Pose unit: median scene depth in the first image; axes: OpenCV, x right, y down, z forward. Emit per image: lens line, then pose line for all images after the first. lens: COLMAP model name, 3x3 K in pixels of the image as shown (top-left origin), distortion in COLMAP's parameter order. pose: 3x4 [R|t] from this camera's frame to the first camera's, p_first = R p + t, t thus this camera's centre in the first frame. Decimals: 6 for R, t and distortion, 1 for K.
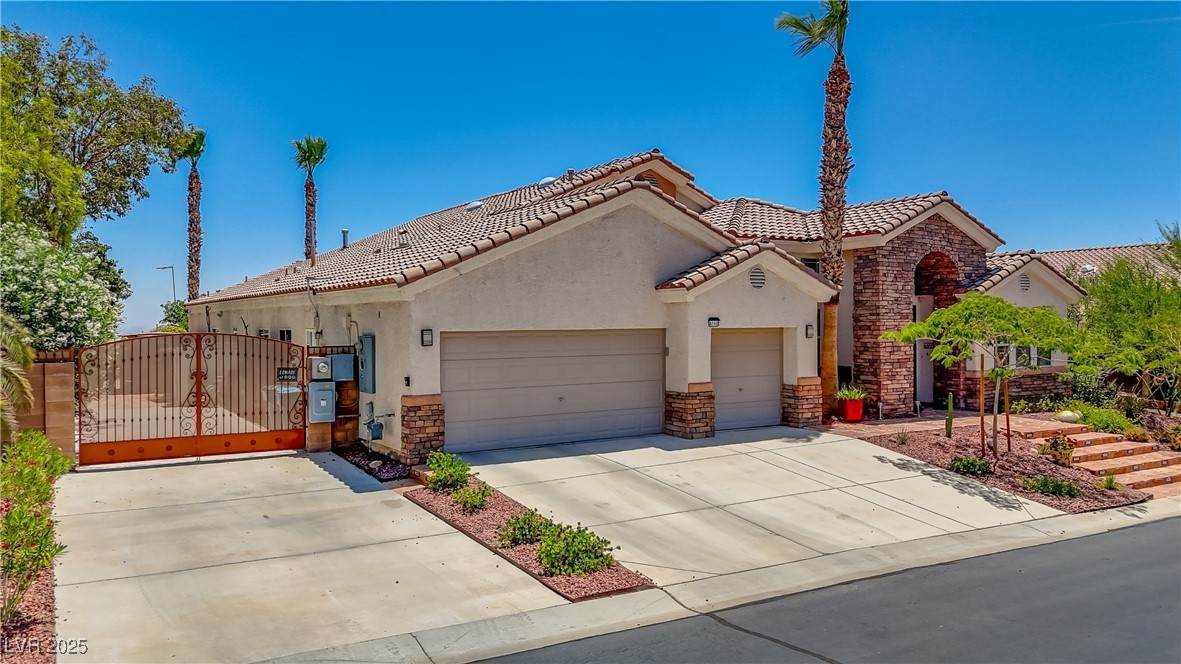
lens RADIAL K [[878.2, 0, 593.7], [0, 878.2, 336.1], [0, 0, 1]] dist [0.059339, -0.037273]
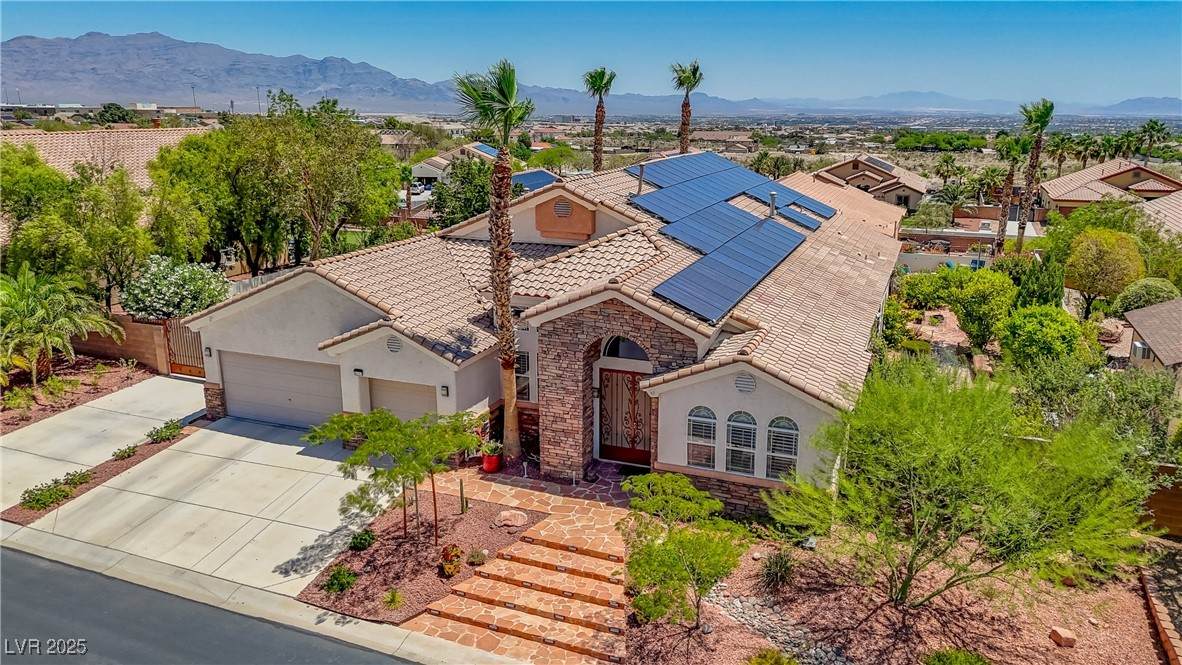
lens RADIAL K [[878.9, 0, 590.1], [0, 878.9, 331.0], [0, 0, 1]] dist [0.059339, -0.037273]
pose [[0.580427, 0.214190, -0.785638, 1.407613], [-0.017785, 0.967892, 0.250738, -0.427369], [0.814118, -0.131562, 0.565599, 0.529166]]
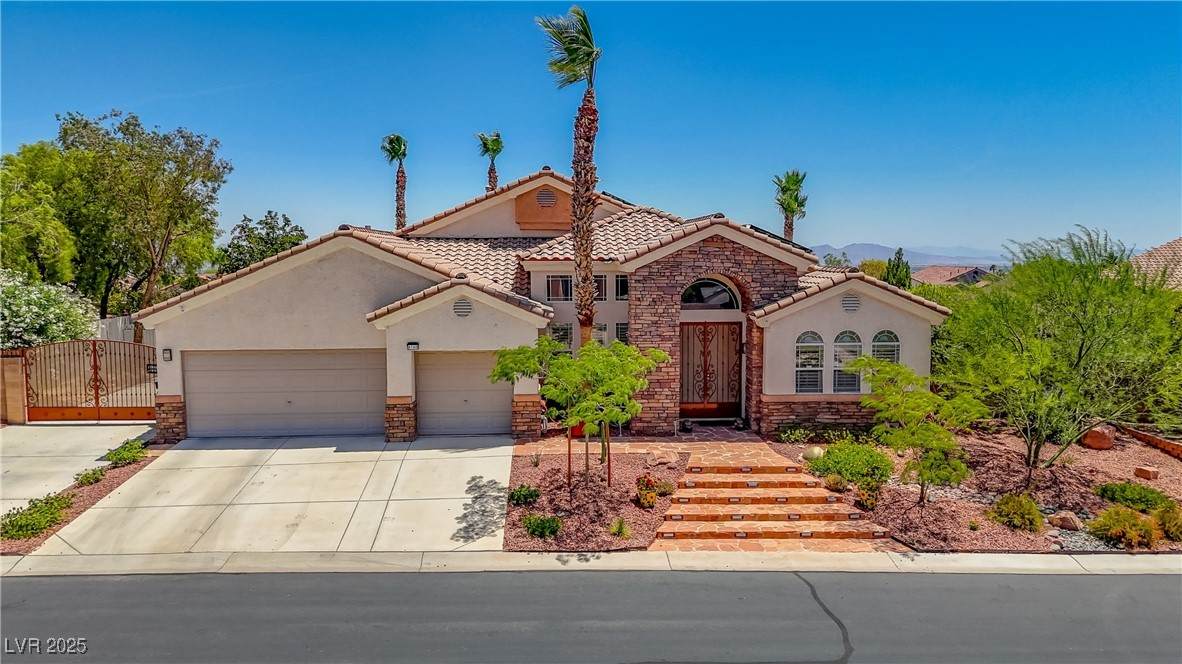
lens RADIAL K [[878.9, 0, 591.3], [0, 878.9, 334.5], [0, 0, 1]] dist [0.059339, -0.037273]
pose [[0.871528, 0.050501, -0.487738, 0.930491], [-0.011308, 0.996488, 0.082972, -0.133415], [0.490215, -0.066797, 0.869038, 0.085160]]
